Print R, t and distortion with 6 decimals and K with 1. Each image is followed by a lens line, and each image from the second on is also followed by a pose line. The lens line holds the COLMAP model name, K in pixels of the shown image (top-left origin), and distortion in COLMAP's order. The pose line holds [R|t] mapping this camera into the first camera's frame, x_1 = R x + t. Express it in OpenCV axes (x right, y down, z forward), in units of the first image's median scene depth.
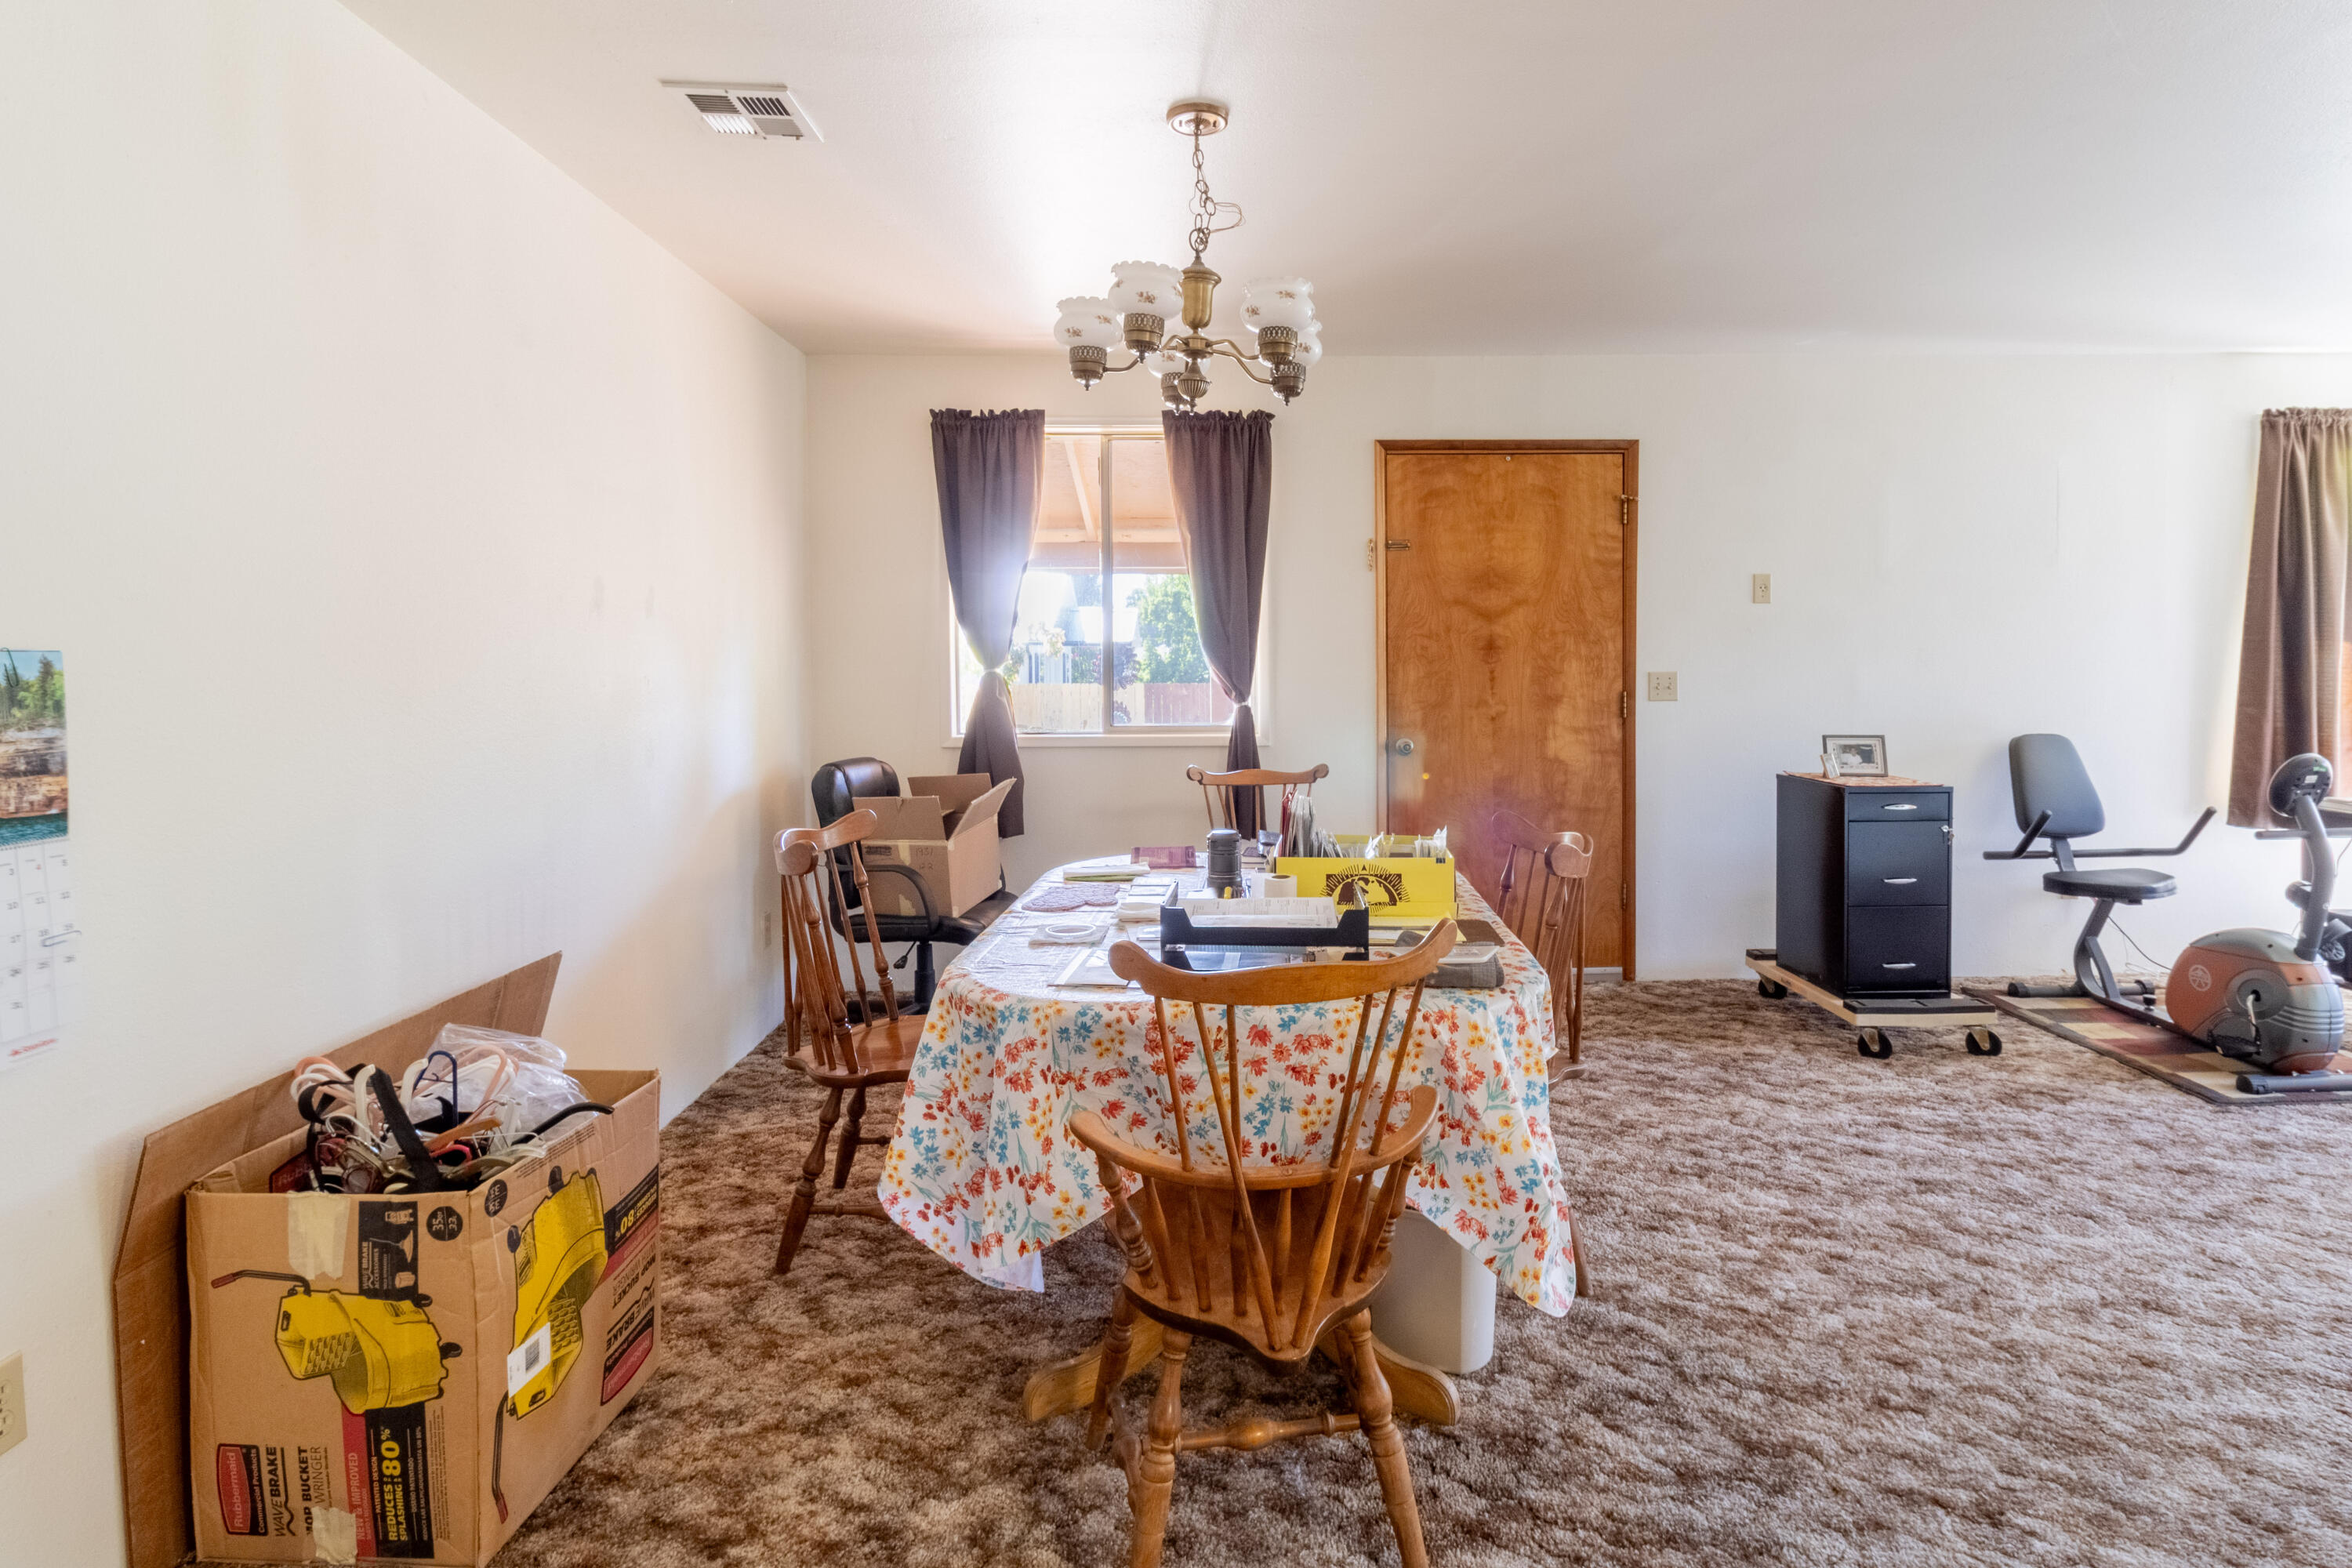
lens RADIAL K [[1217.1, 0, 1182.7], [0, 1217.1, 698.9], [0, 0, 1]] dist [-0.001242, -0.001671]
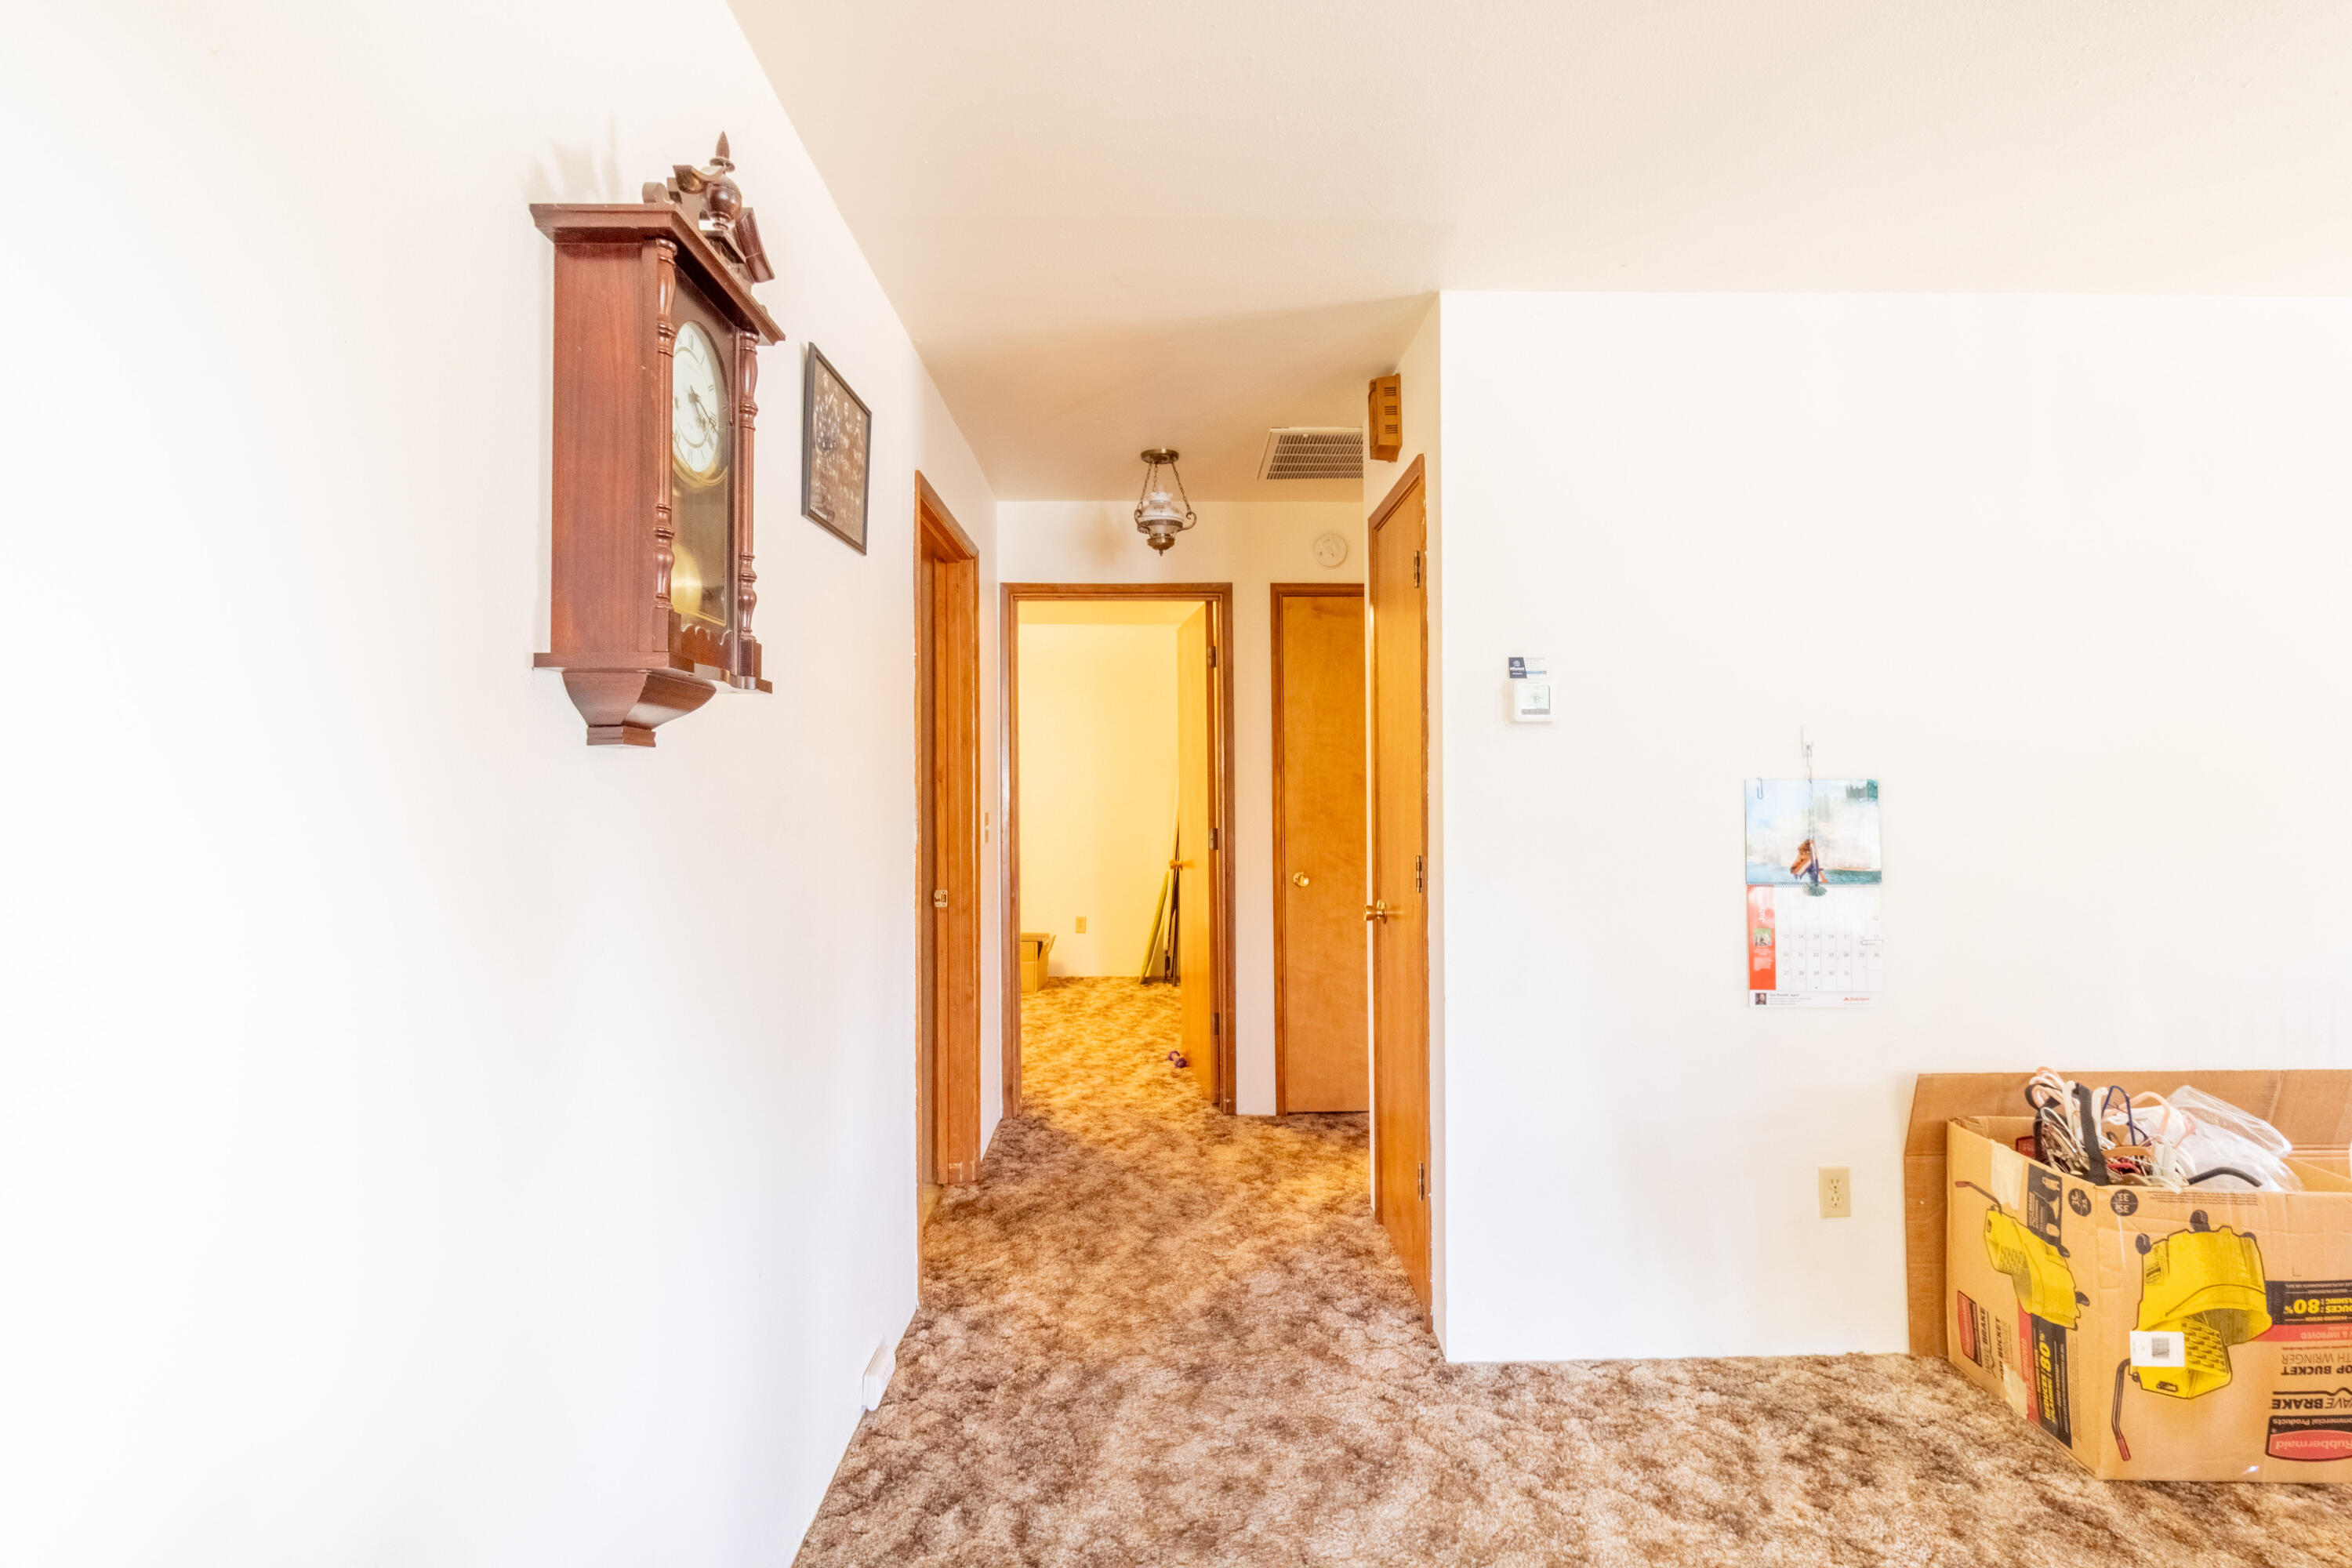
lens RADIAL K [[1085.3, 0, 1177.6], [0, 1085.3, 780.6], [0, 0, 1]] dist [0.000146, 0.000024]
pose [[0.011487, 0.003545, -0.999928, 0.583541], [-0.031814, 0.999489, 0.003178, -0.010262], [0.999428, 0.031775, 0.011594, -0.034838]]
